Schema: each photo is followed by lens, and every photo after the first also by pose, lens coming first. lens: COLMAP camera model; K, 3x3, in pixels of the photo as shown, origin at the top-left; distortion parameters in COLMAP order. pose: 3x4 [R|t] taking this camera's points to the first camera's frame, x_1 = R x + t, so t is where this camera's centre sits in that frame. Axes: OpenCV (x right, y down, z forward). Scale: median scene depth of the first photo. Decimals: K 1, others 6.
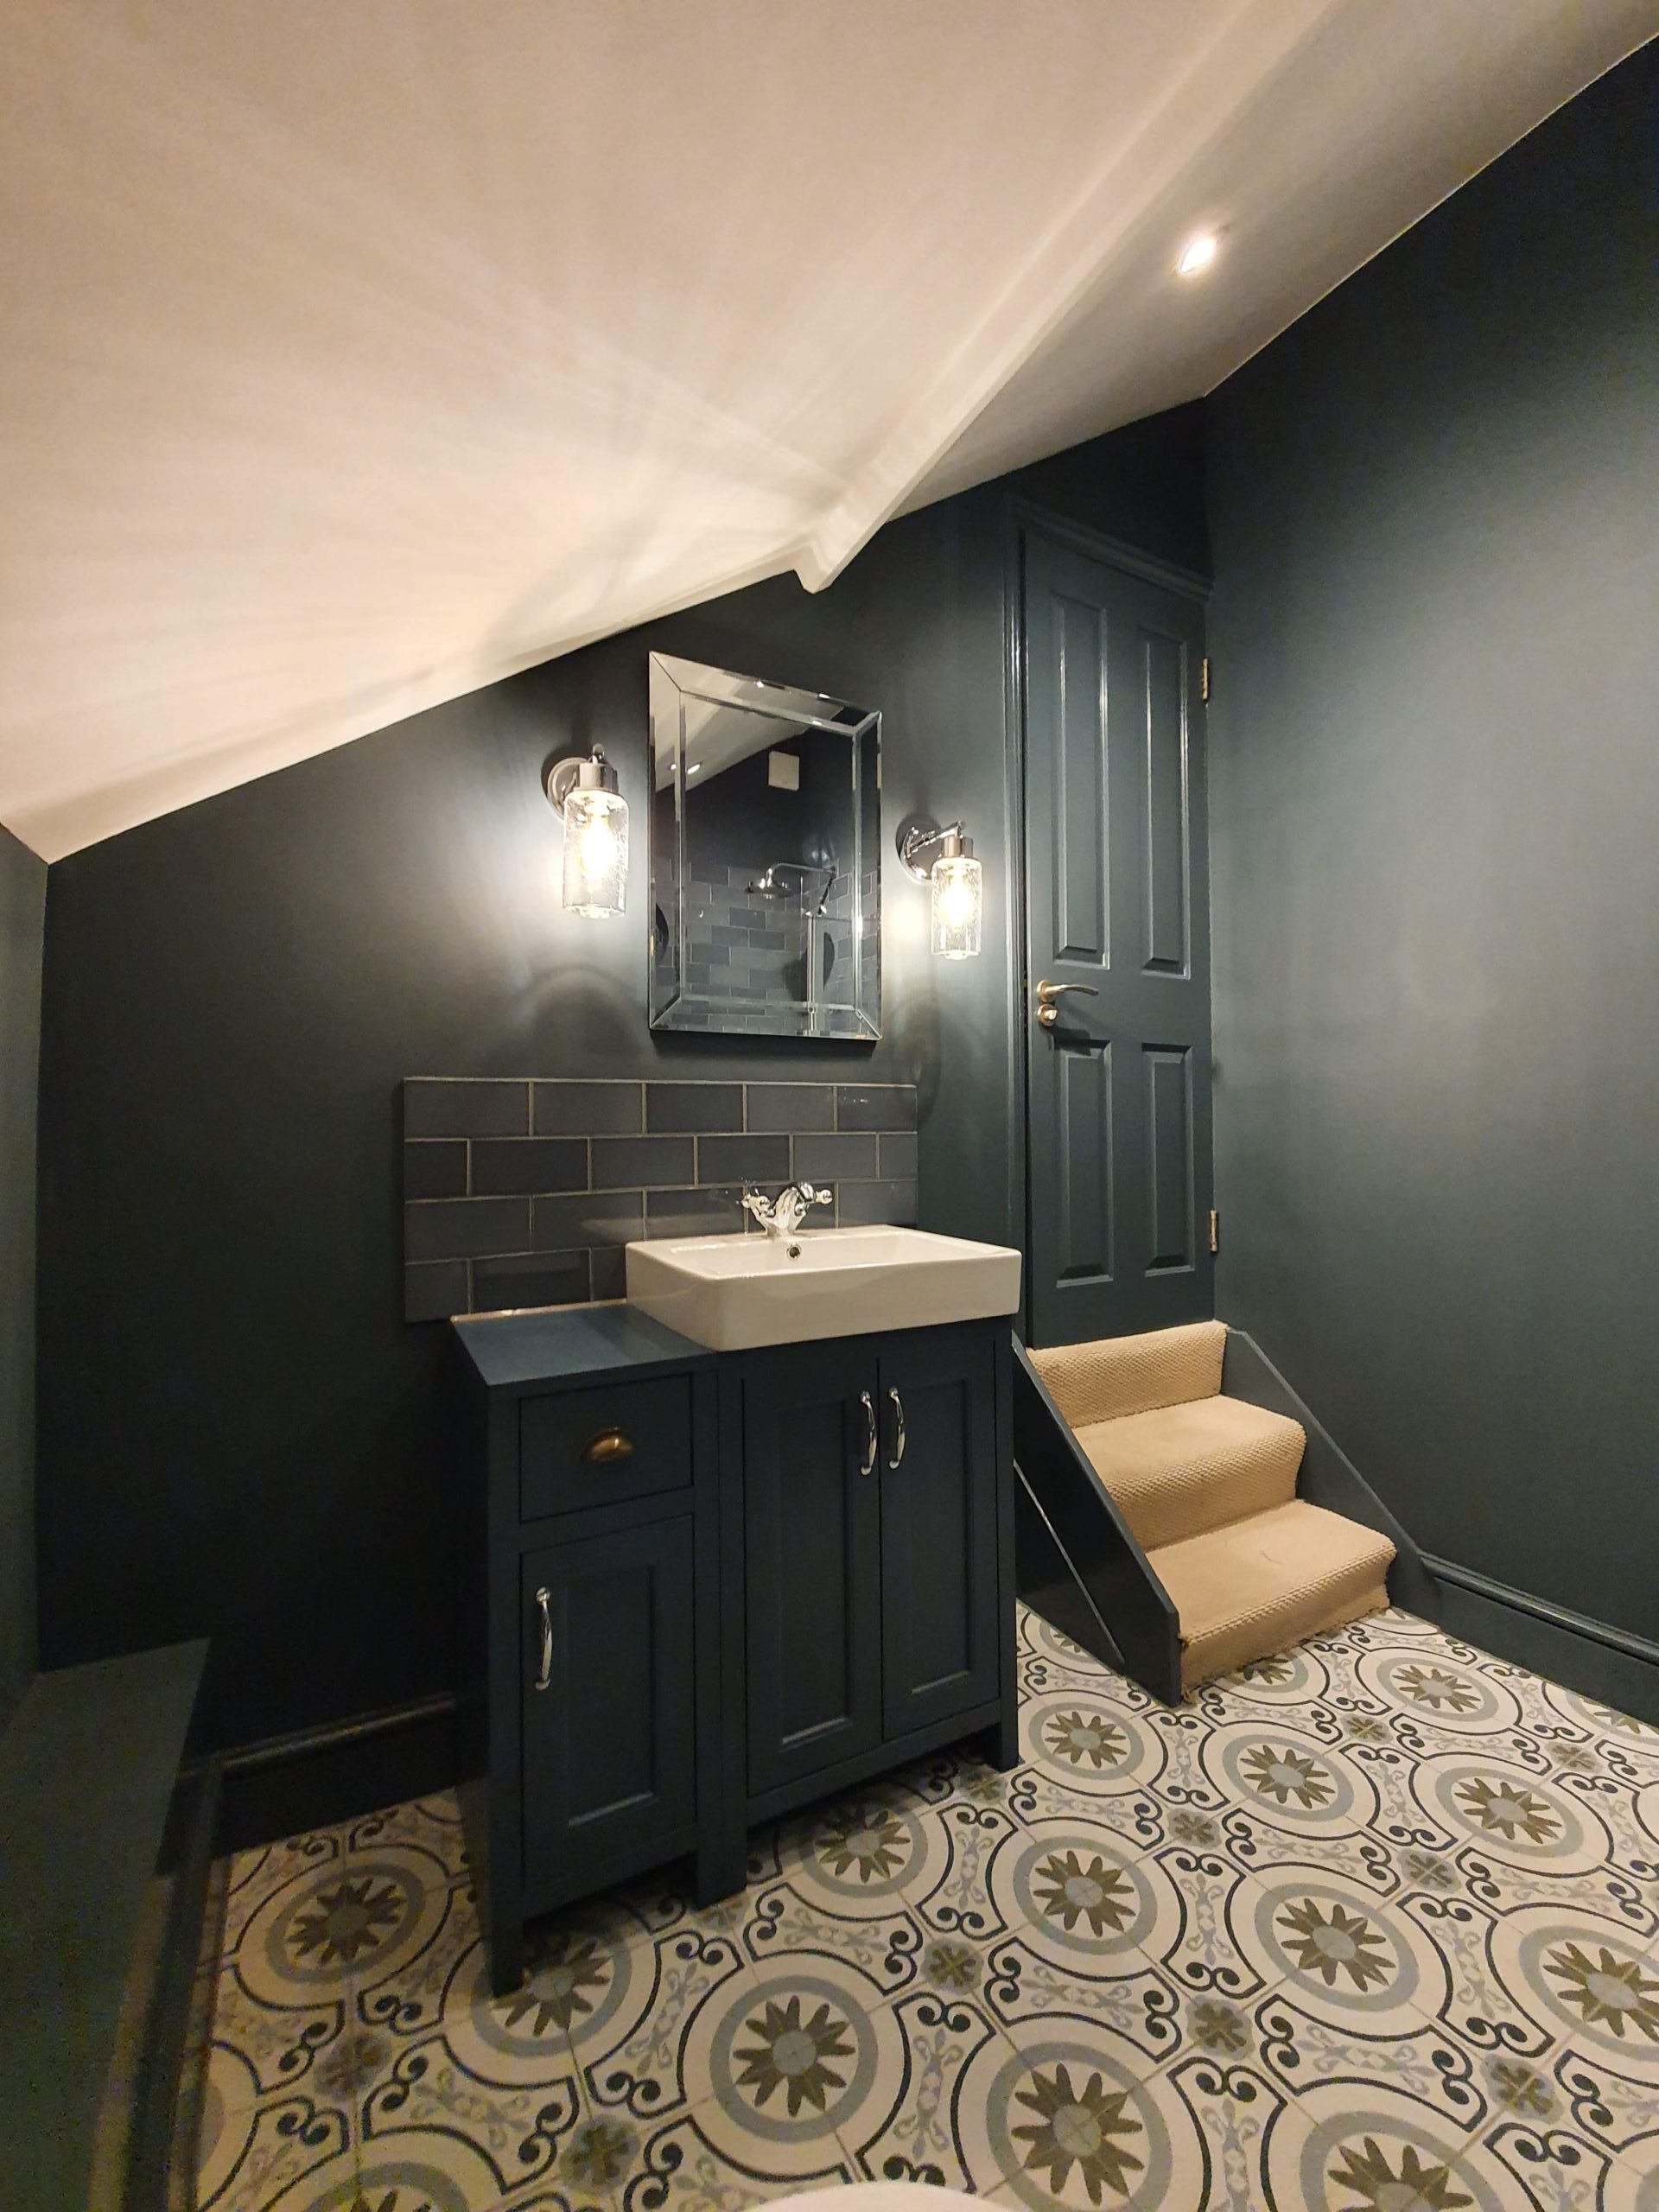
lens RADIAL K [[844.2, 0, 845.8], [0, 844.2, 1081.6], [0, 0, 1]] dist [0.017295, -0.014794]
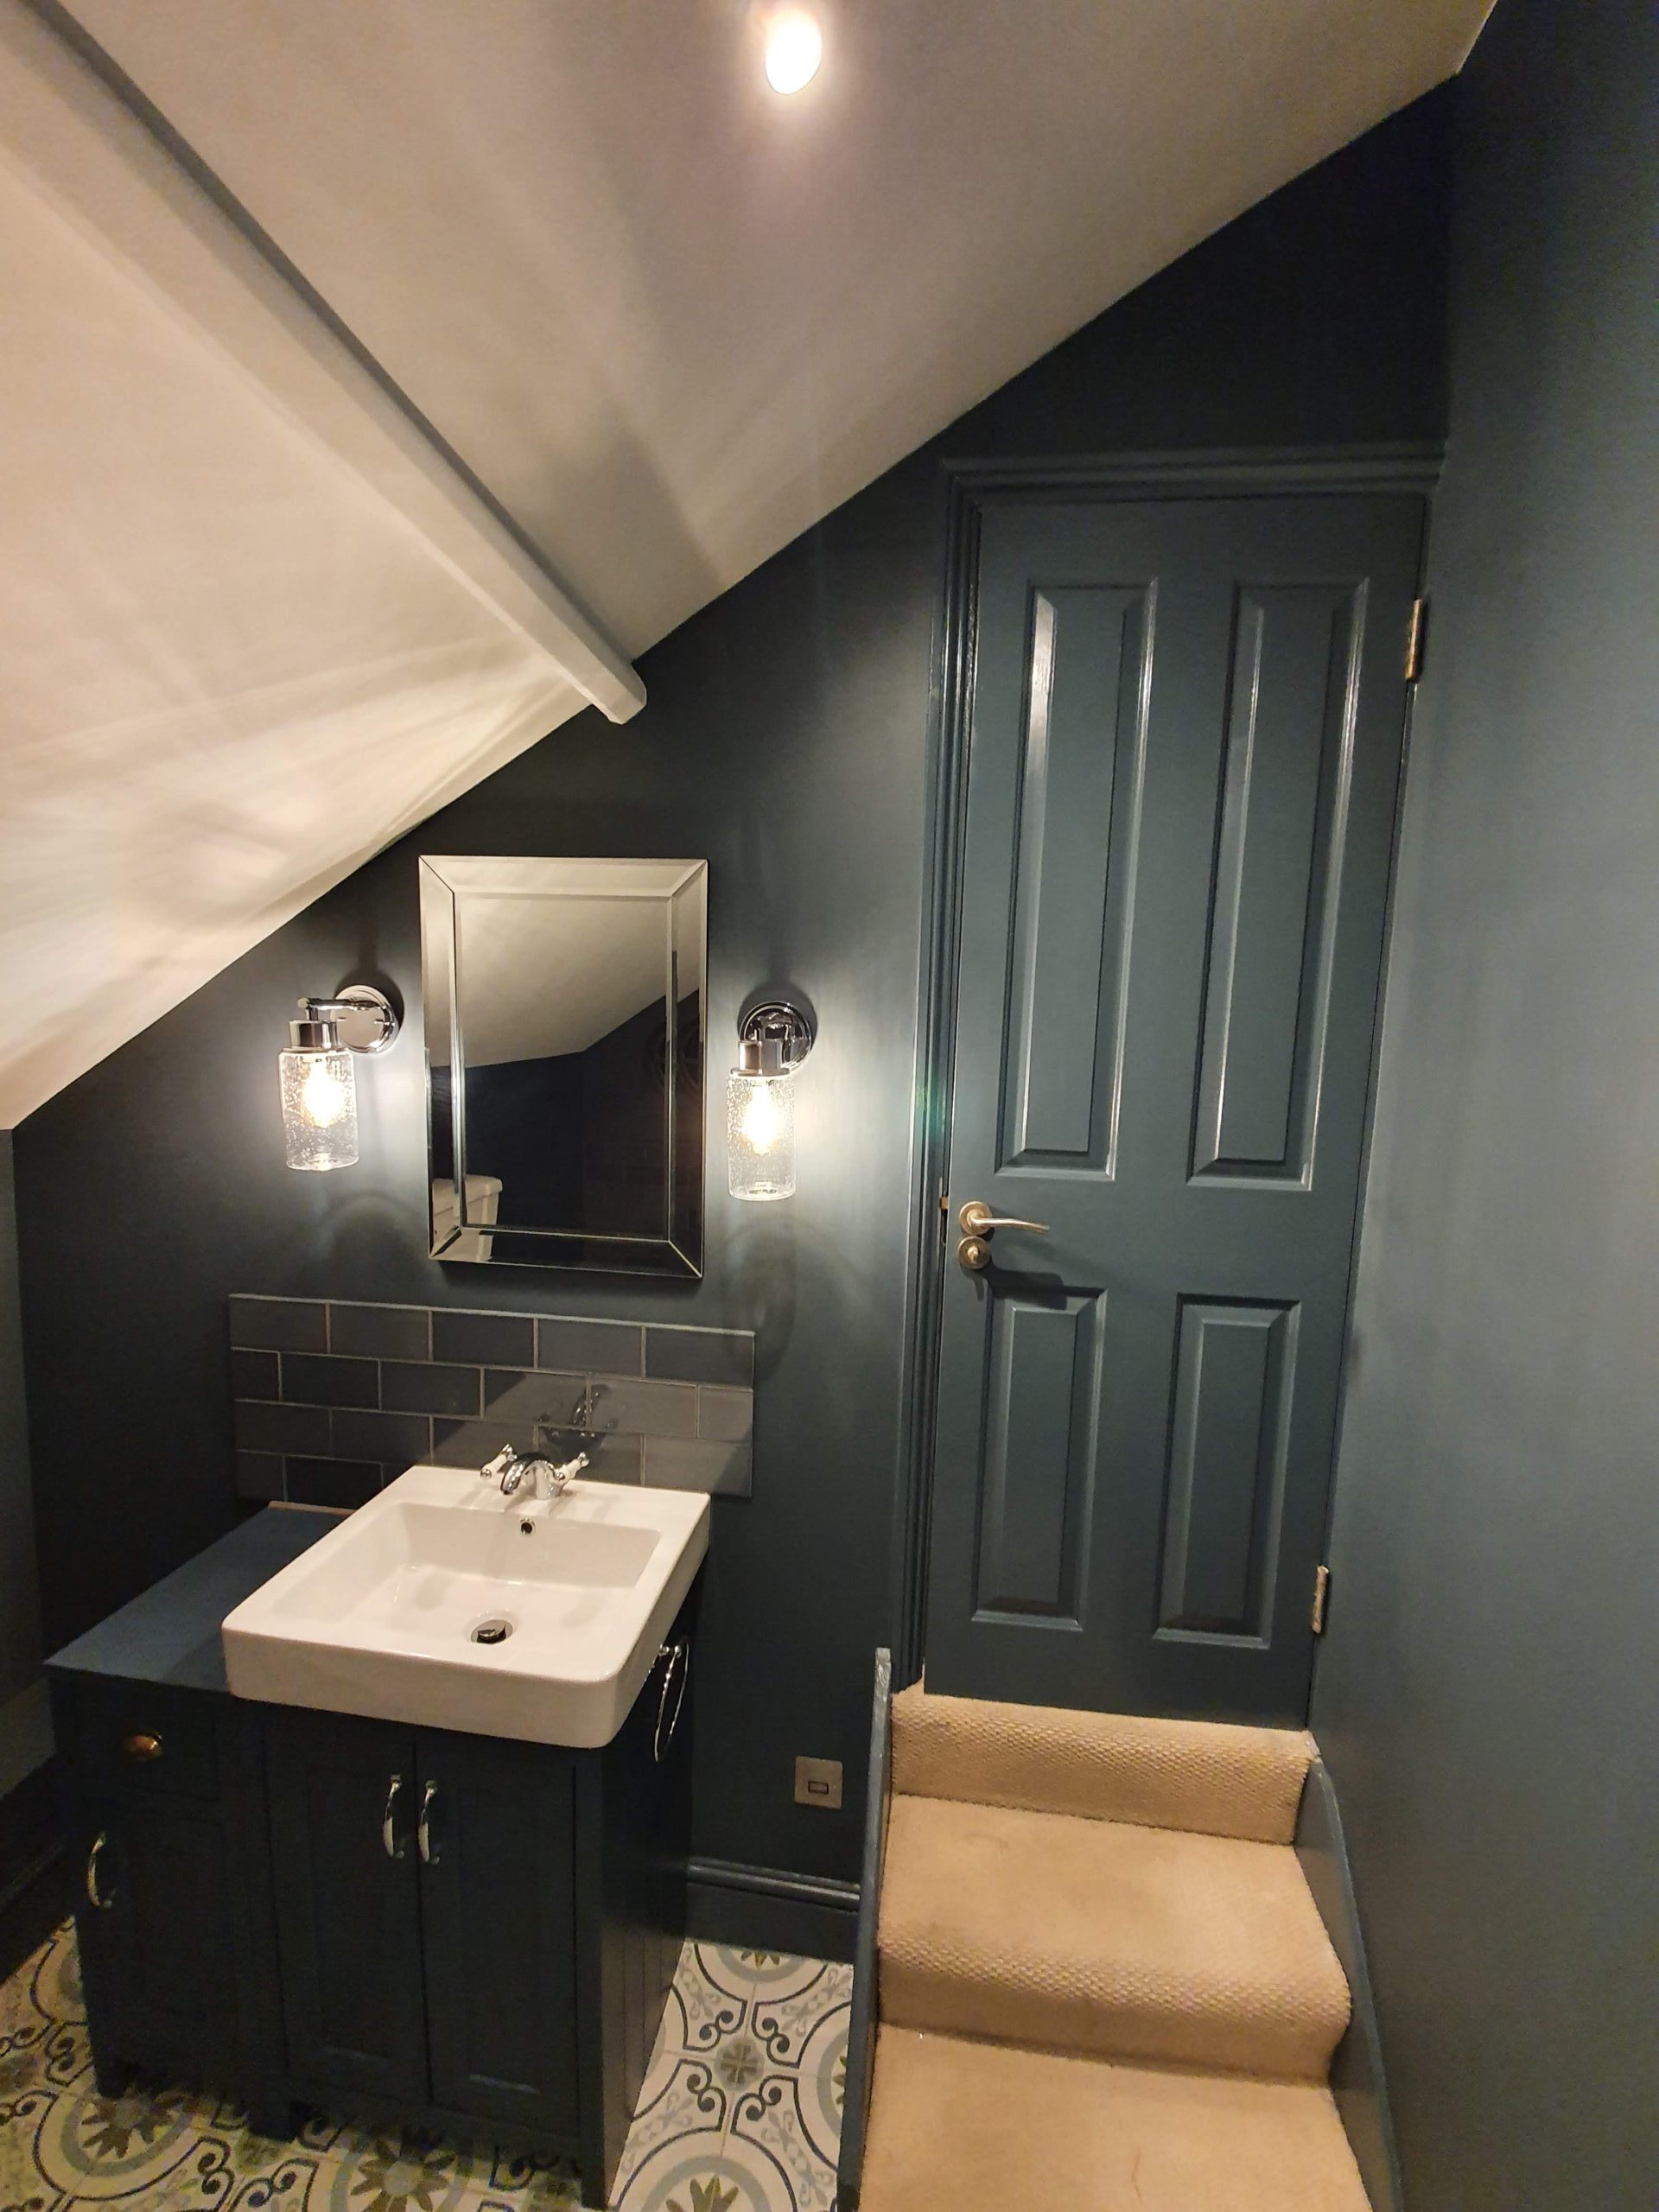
lens RADIAL K [[874.6, 0, 829.5], [0, 874.6, 1106.0], [0, 0, 1]] dist [0.001968, -0.008593]
pose [[0.817355, 0.081562, -0.570332, 0.541195], [-0.016471, 0.992832, 0.118378, -0.280042], [0.575899, -0.087363, 0.812840, 0.360395]]
